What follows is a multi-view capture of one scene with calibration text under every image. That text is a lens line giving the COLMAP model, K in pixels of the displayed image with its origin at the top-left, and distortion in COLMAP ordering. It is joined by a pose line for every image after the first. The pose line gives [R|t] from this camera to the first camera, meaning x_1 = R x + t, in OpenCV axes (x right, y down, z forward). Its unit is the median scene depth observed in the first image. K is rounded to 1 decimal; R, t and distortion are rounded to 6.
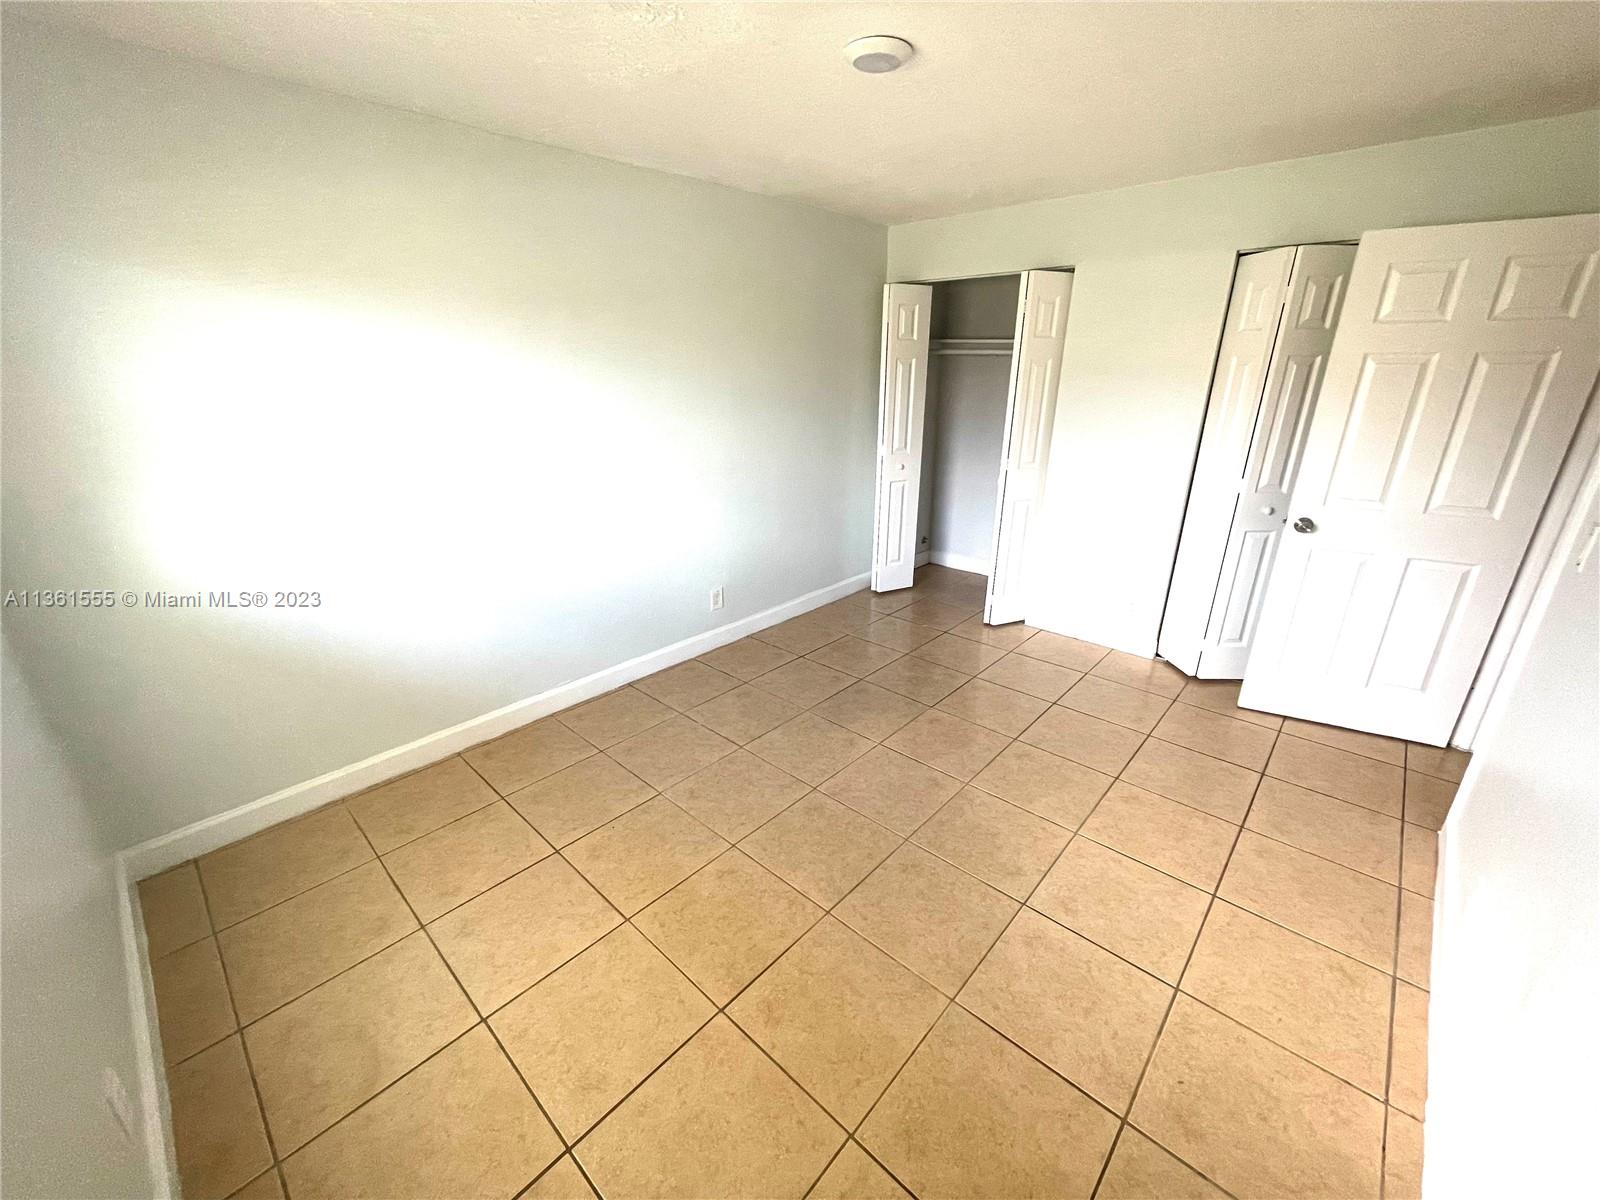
lens RADIAL K [[648.7, 0, 800.9], [0, 648.7, 602.2], [0, 0, 1]] dist [-0.000002, -0.000038]
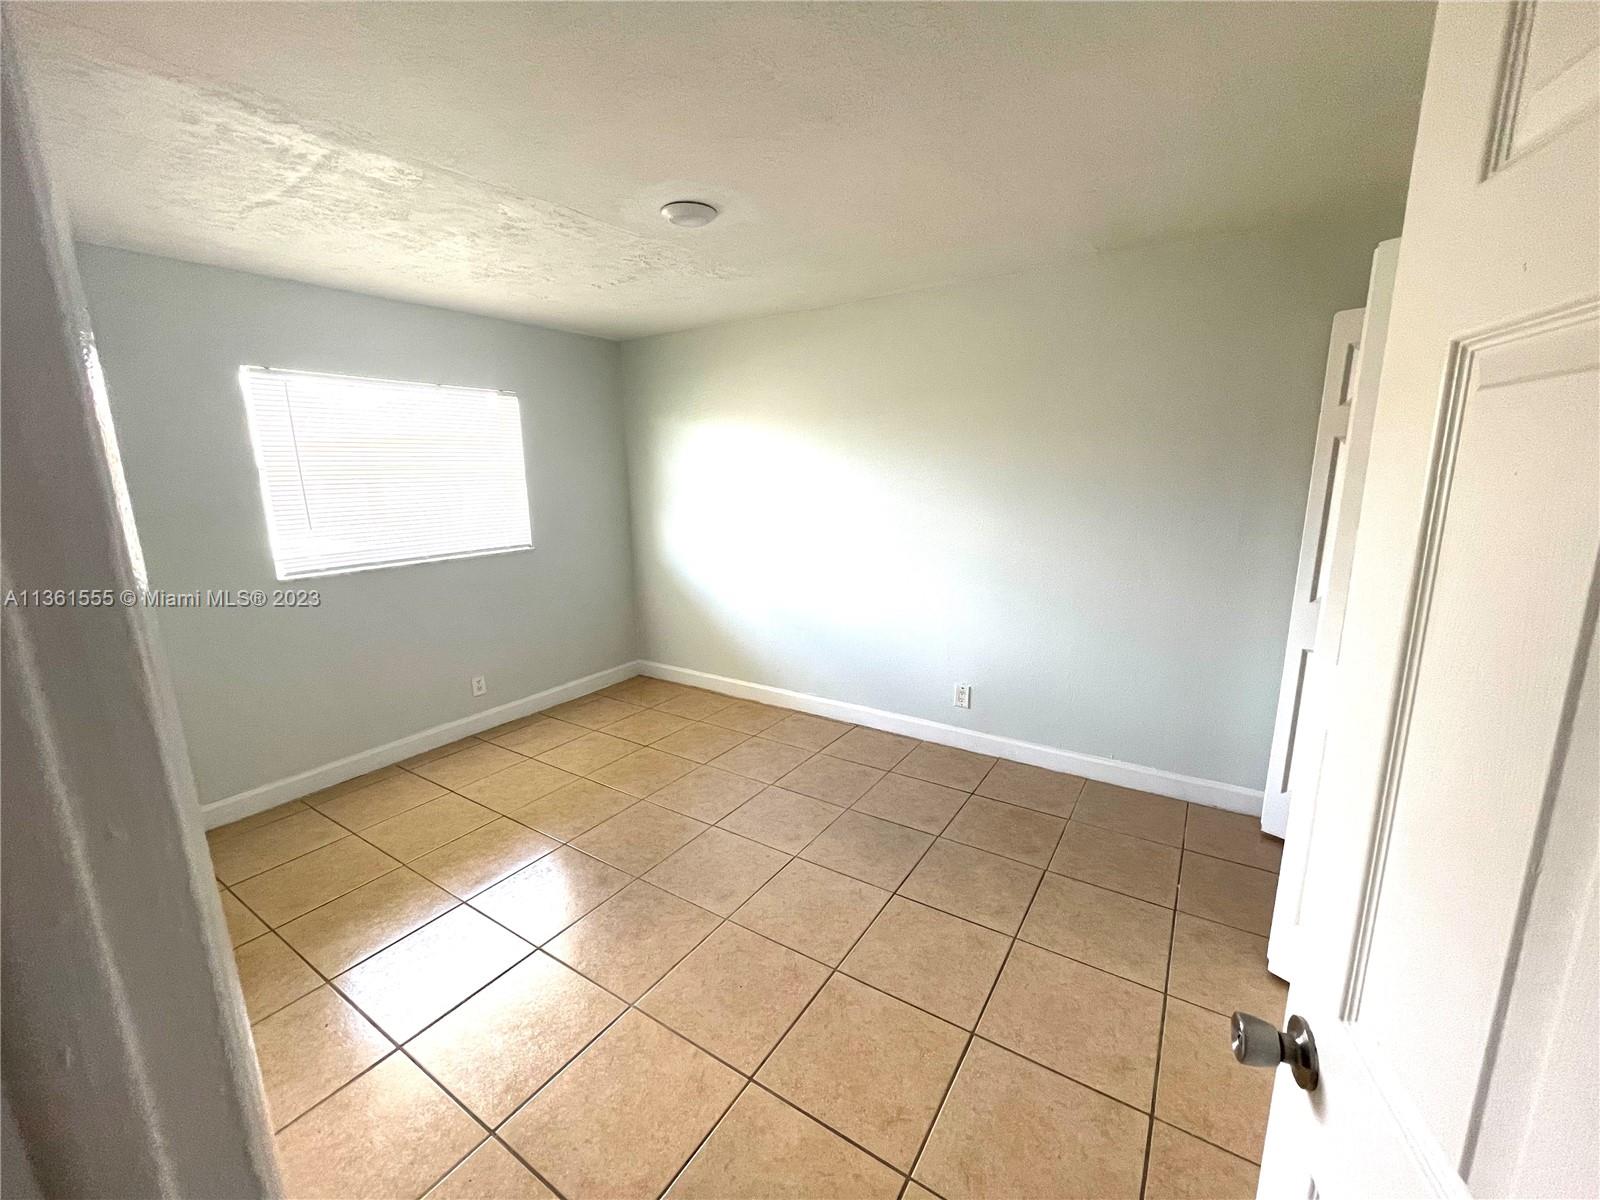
lens RADIAL K [[648.7, 0, 800.9], [0, 648.7, 602.2], [0, 0, 1]] dist [-0.000002, -0.000038]
pose [[0.162282, 0.204882, -0.965240, 0.881907], [-0.333506, 0.932029, 0.141761, -0.232207], [0.928676, 0.298908, 0.219580, 0.671164]]
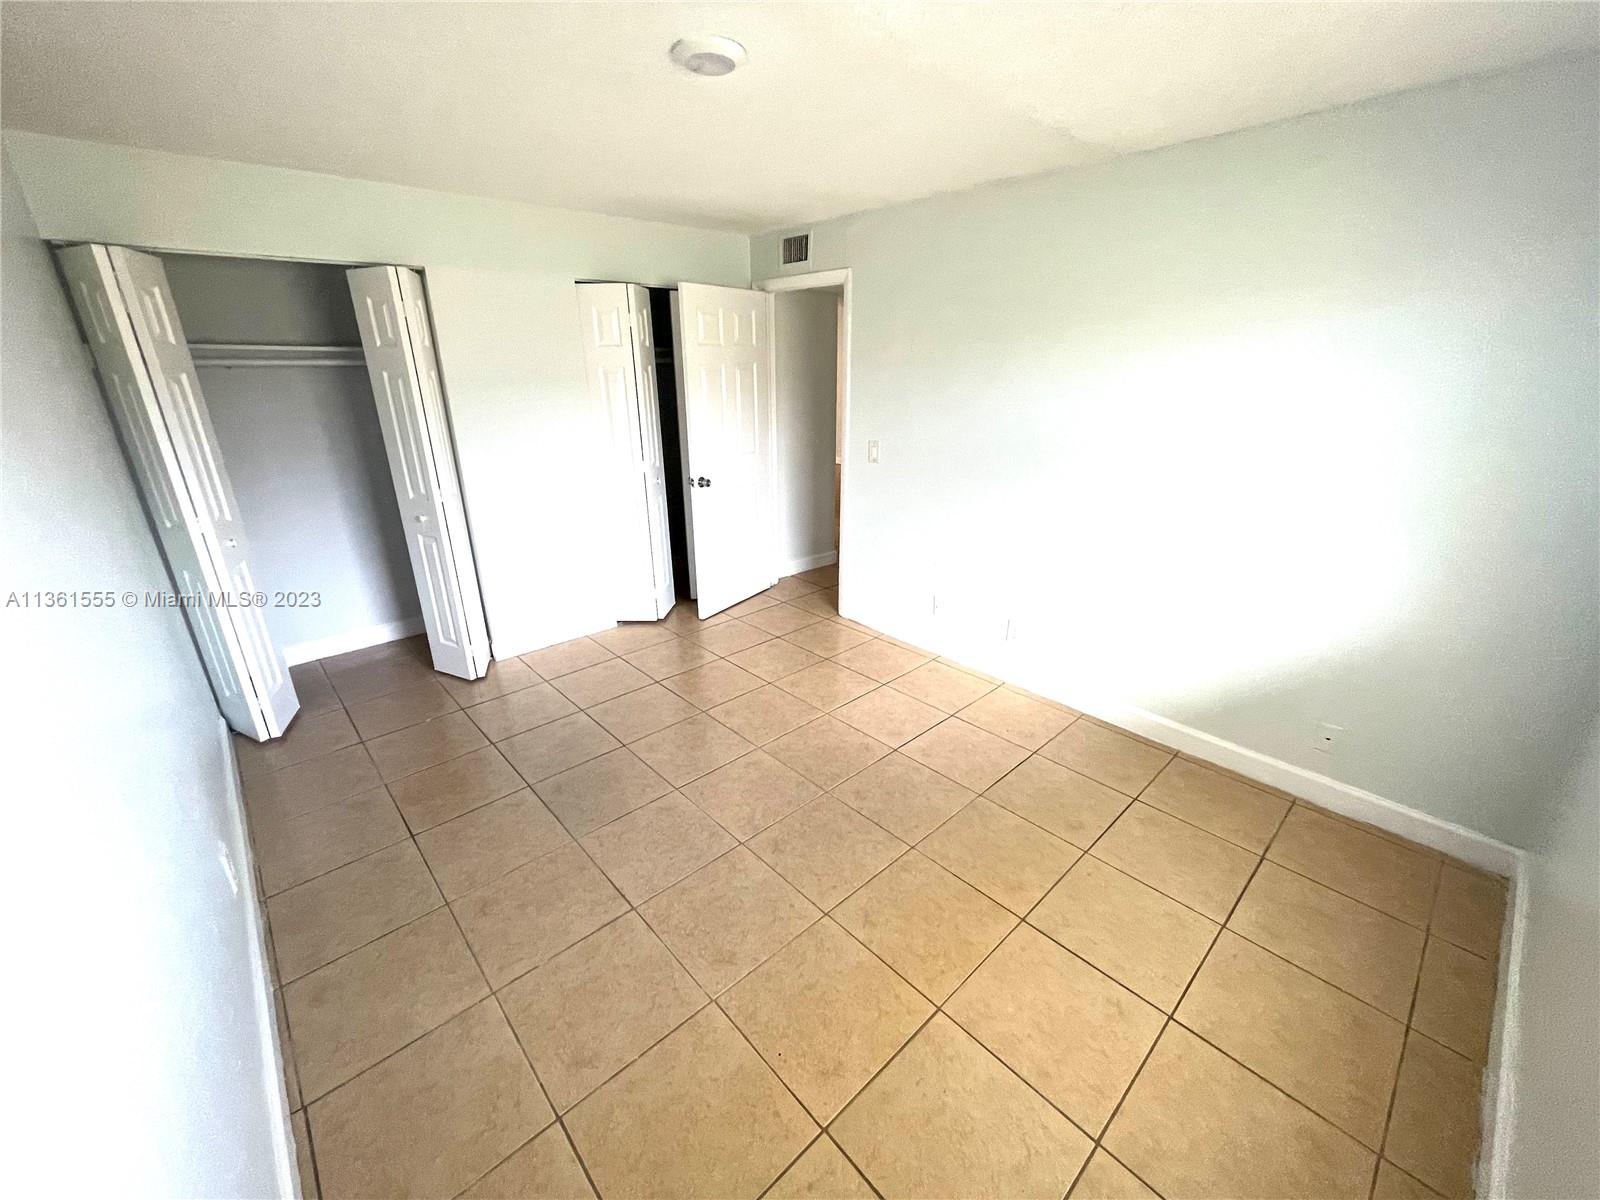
lens RADIAL K [[648.7, 0, 800.9], [0, 648.7, 602.2], [0, 0, 1]] dist [-0.000002, -0.000038]
pose [[0.086469, -0.351999, 0.931998, -0.599606], [0.359369, 0.883539, 0.300355, -0.218582], [-0.929181, 0.308960, 0.202897, 0.542139]]
